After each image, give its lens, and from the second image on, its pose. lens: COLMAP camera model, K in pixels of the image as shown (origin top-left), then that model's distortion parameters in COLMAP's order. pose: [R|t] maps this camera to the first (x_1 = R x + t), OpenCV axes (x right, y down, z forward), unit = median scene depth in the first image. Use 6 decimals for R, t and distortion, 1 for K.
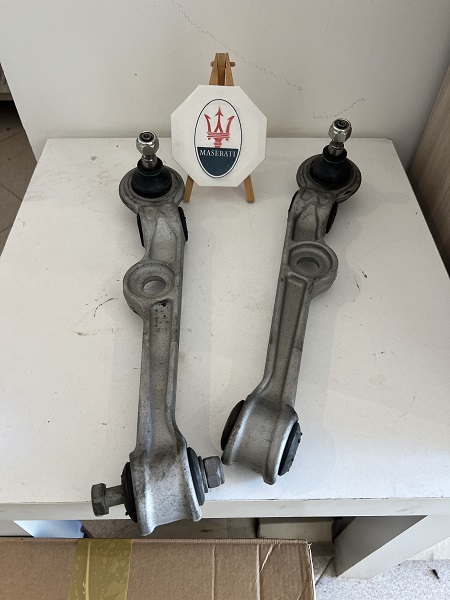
lens RADIAL K [[461.0, 0, 227.7], [0, 461.0, 295.2], [0, 0, 1]] dist [0.004700, -0.035062]
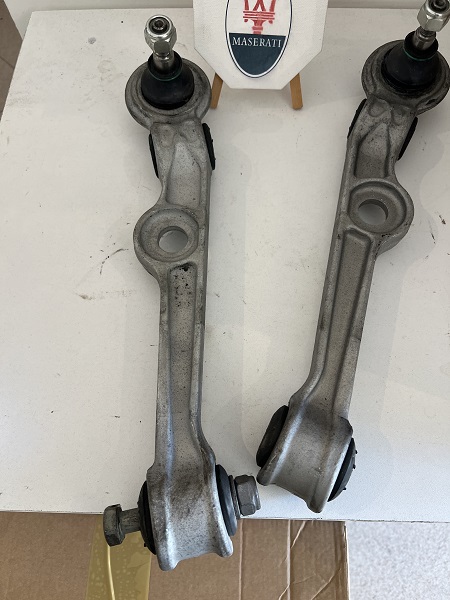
lens RADIAL K [[461.0, 0, 226.6], [0, 461.0, 287.8], [0, 0, 1]] dist [0.004700, -0.035062]
pose [[0.998626, 0.026480, -0.045219, -0.031258], [-0.013118, 0.961782, 0.273503, -0.158428], [0.050733, -0.272534, 0.960808, 0.230461]]
